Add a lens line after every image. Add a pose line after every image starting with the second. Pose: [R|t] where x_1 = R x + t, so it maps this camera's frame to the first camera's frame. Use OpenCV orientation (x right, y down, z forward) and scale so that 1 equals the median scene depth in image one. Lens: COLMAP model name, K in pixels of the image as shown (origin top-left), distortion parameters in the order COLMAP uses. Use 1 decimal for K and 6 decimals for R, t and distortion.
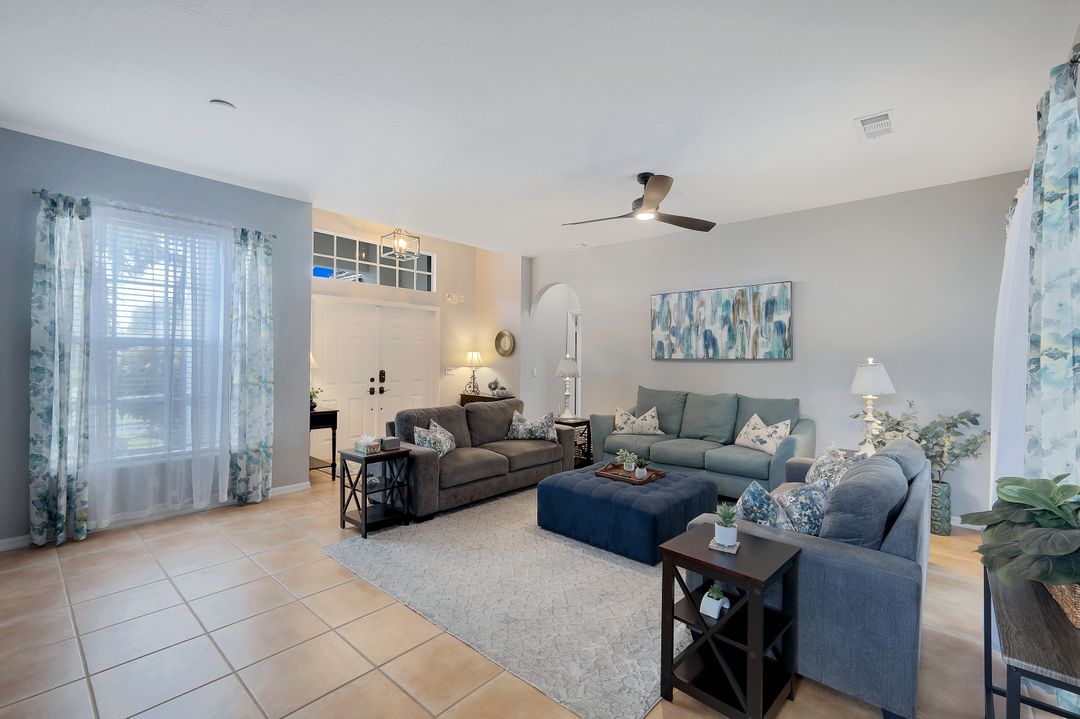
lens RADIAL K [[476.0, 0, 540.0], [0, 476.0, 363.2], [0, 0, 1]] dist [0.010354, -0.001048]
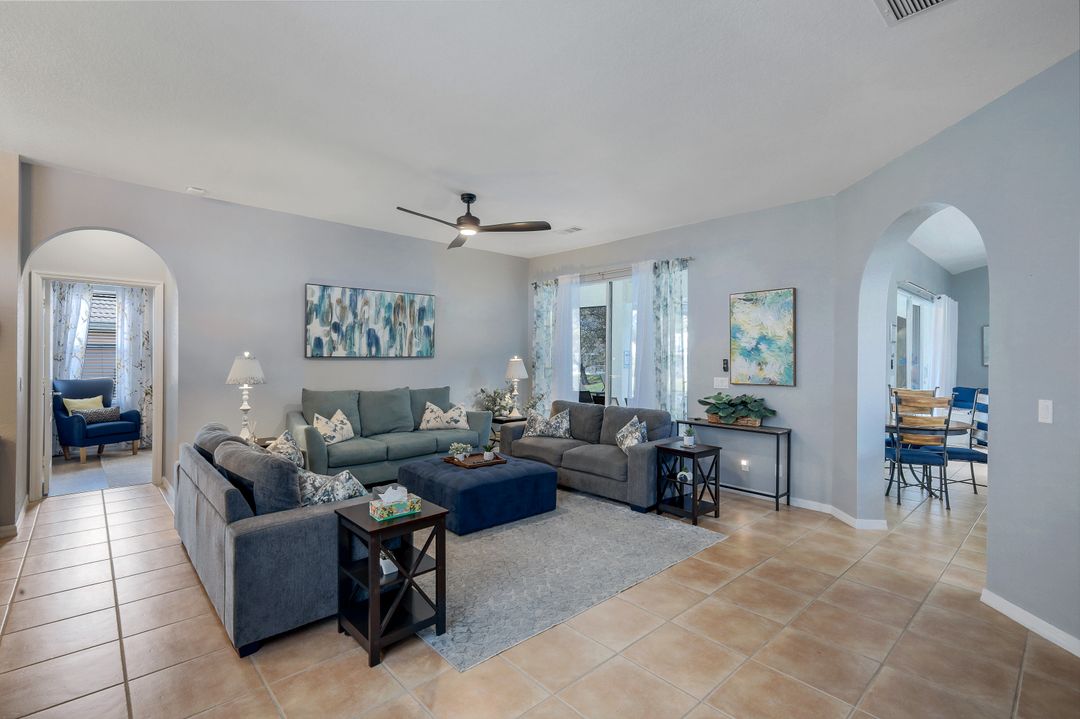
lens RADIAL K [[500.1, 0, 538.4], [0, 500.1, 359.4], [0, 0, 1]] dist [0.025159, 0.000439]
pose [[0.096145, -0.011868, 0.995297, -0.710550], [0.009857, 0.999891, 0.010970, -0.011772], [-0.995319, 0.008756, 0.096251, 0.542175]]
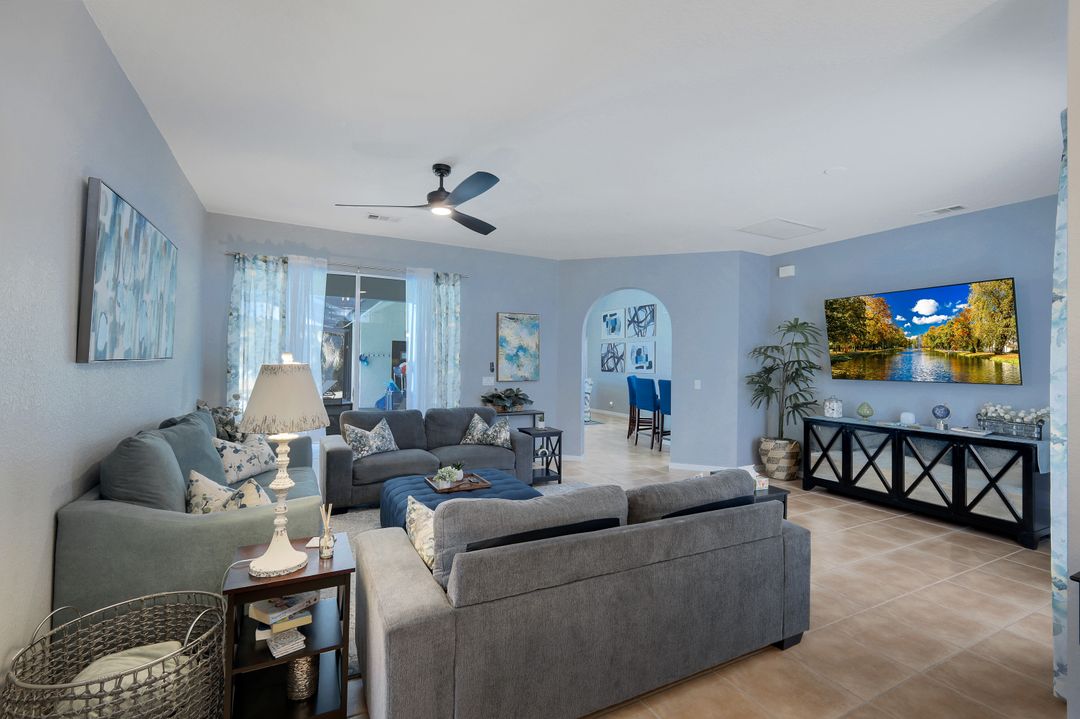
lens RADIAL K [[476.0, 0, 542.4], [0, 476.0, 358.4], [0, 0, 1]] dist [0.010354, -0.001048]
pose [[-0.942653, -0.022084, 0.333042, -0.217138], [-0.019162, 0.999744, 0.012057, -0.024373], [-0.333223, 0.004983, -0.942835, 1.352215]]
